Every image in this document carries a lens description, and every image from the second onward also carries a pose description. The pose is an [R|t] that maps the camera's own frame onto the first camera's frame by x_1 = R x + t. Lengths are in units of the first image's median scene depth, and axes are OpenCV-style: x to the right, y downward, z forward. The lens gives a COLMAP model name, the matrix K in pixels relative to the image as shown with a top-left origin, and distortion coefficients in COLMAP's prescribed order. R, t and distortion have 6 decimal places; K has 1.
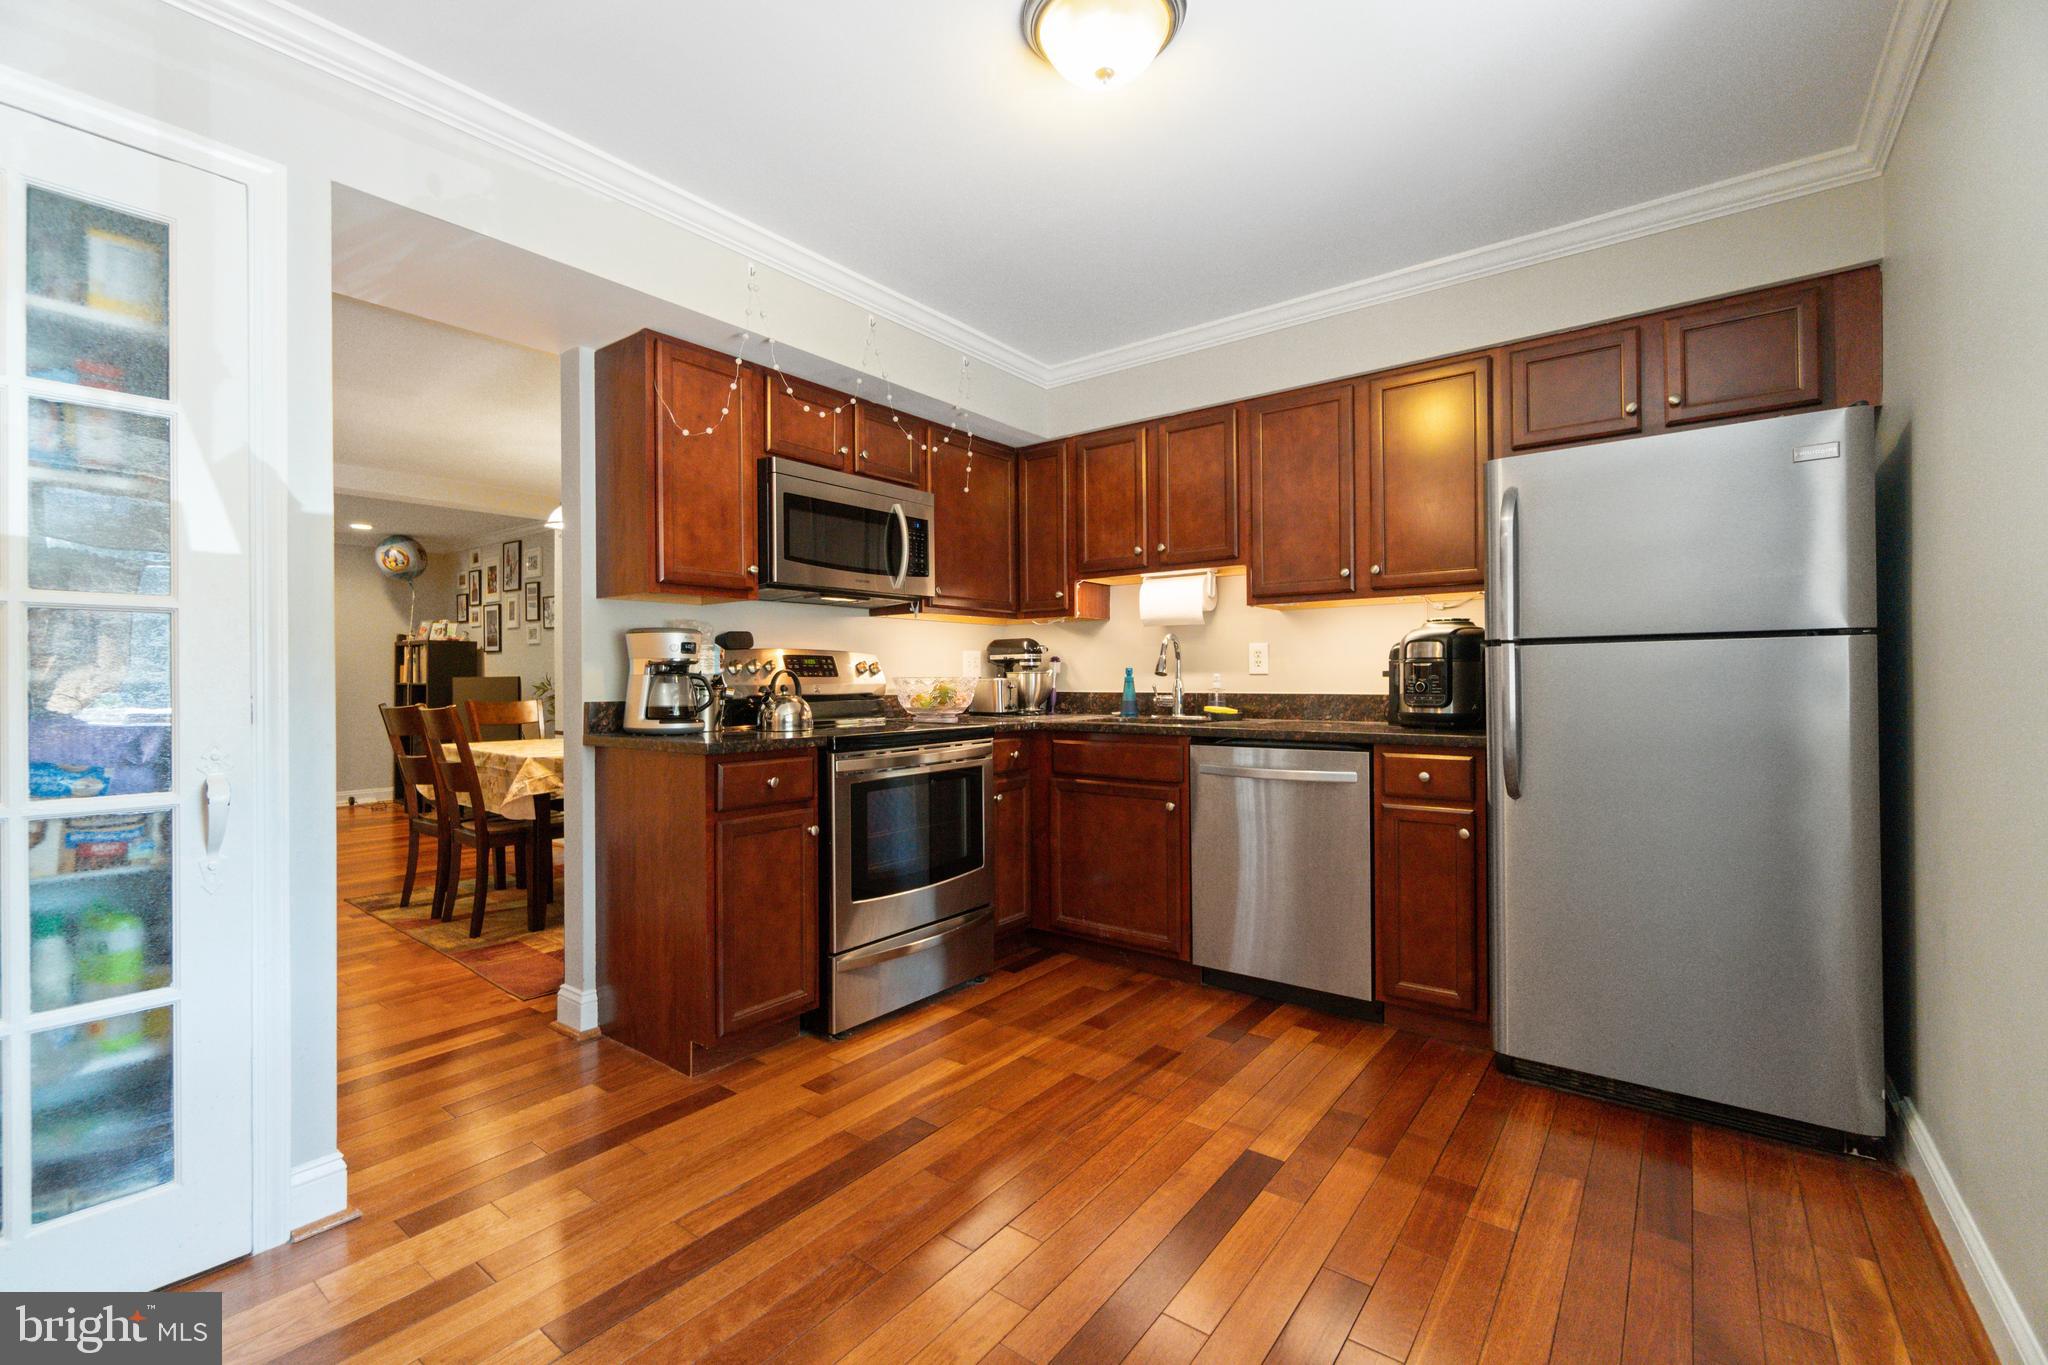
lens RADIAL K [[880.6, 0, 1030.8], [0, 880.6, 687.1], [0, 0, 1]] dist [-0.002669, -0.000317]
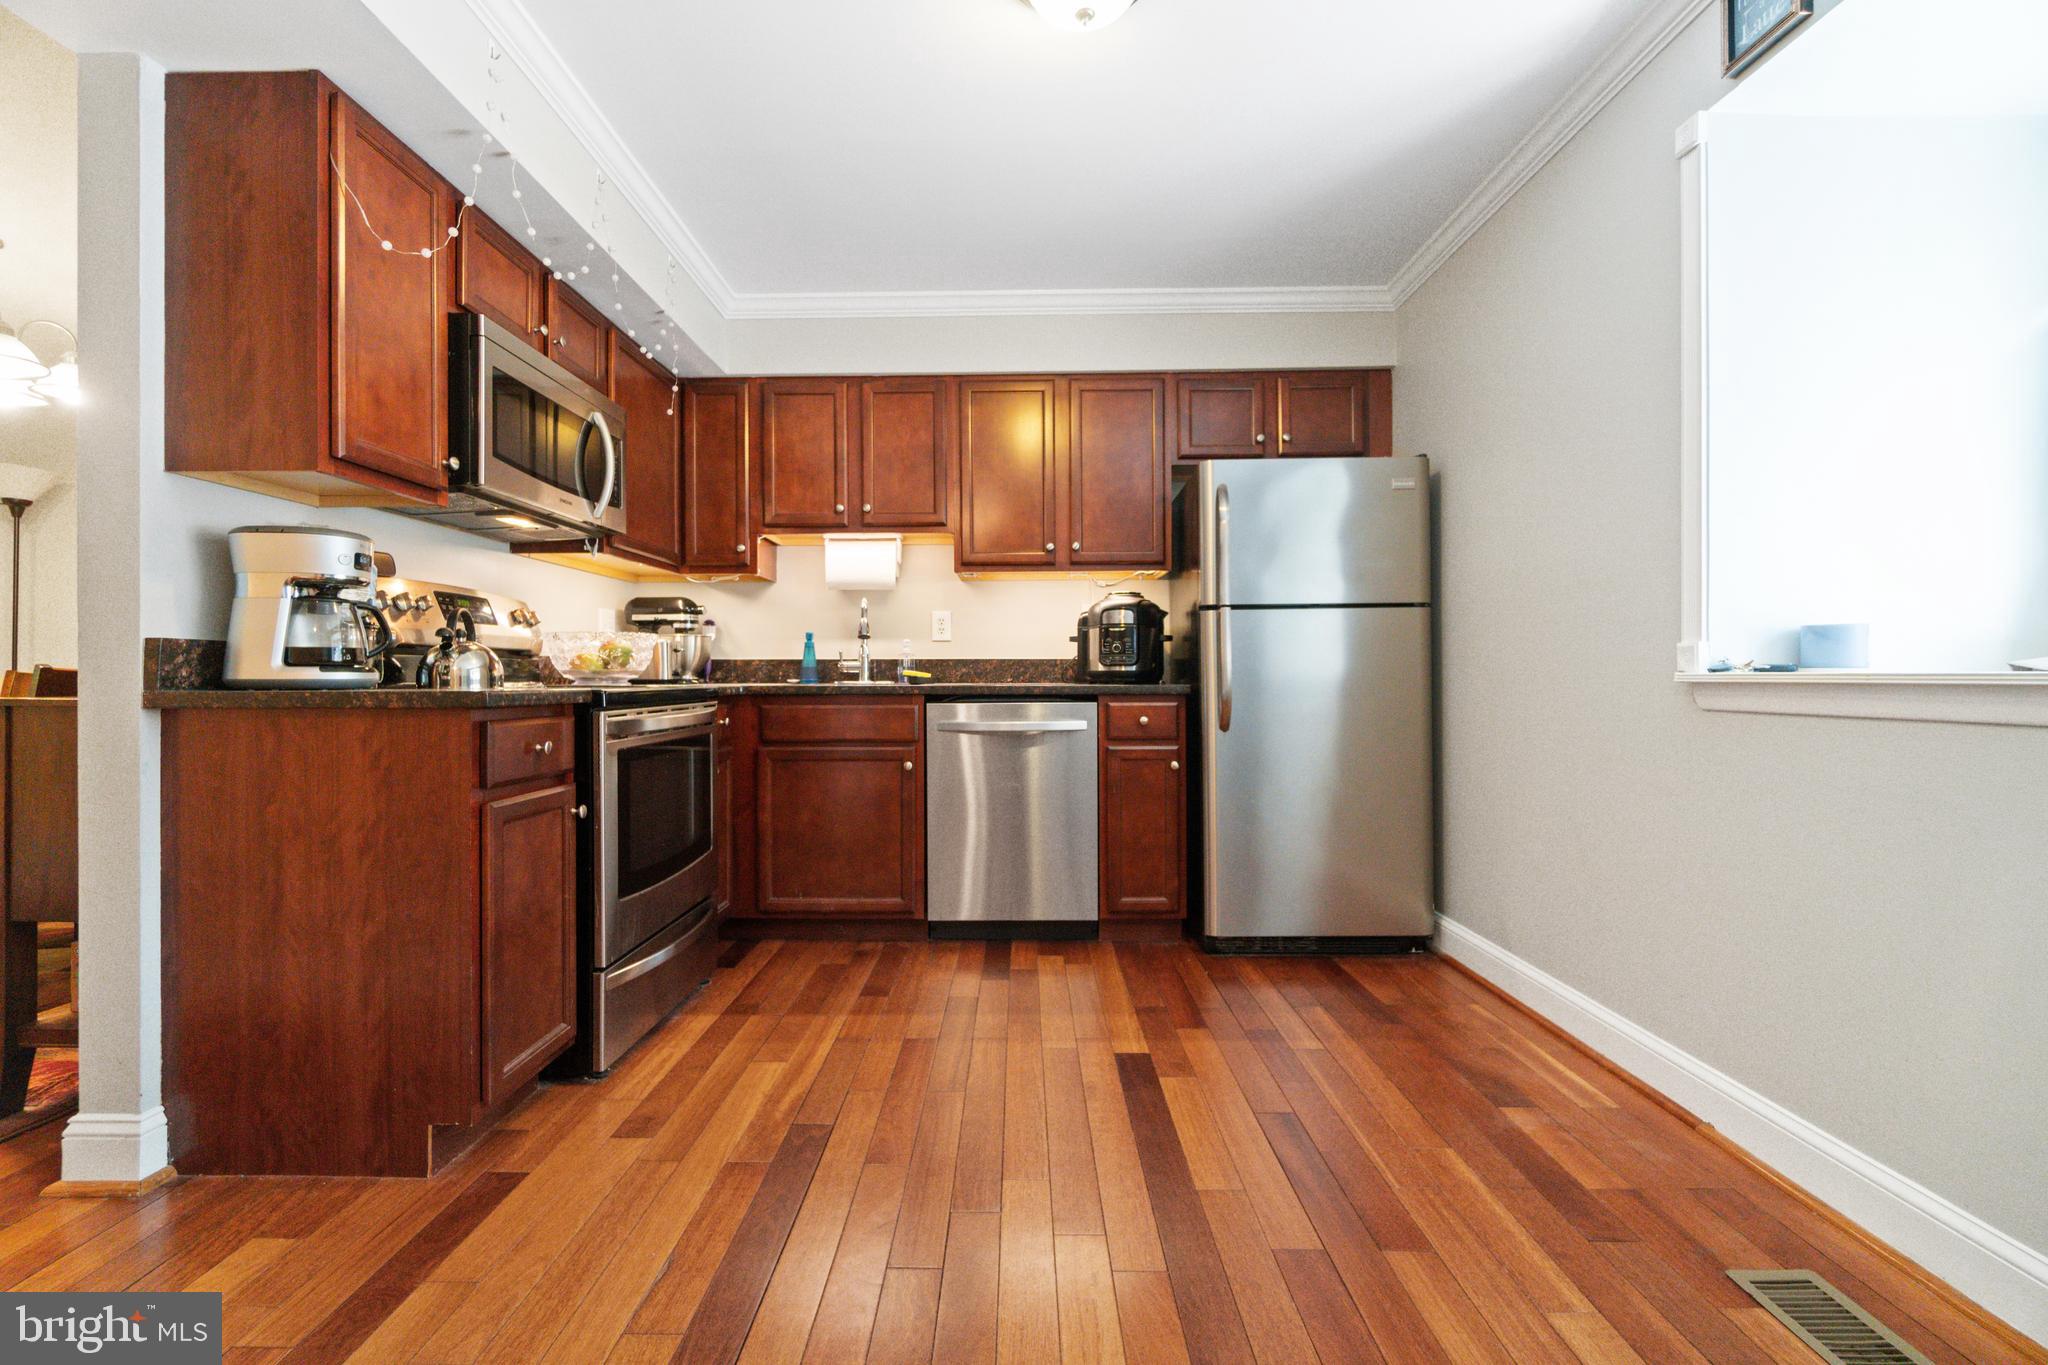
lens RADIAL K [[869.3, 0, 1024.0], [0, 869.3, 682.5], [0, 0, 1]] dist [-0.002740, -0.000482]
pose [[0.800439, -0.001884, 0.599411, -0.339081], [0.005548, 0.999976, -0.004266, 0.048088], [-0.599388, 0.006740, 0.800430, 0.138458]]
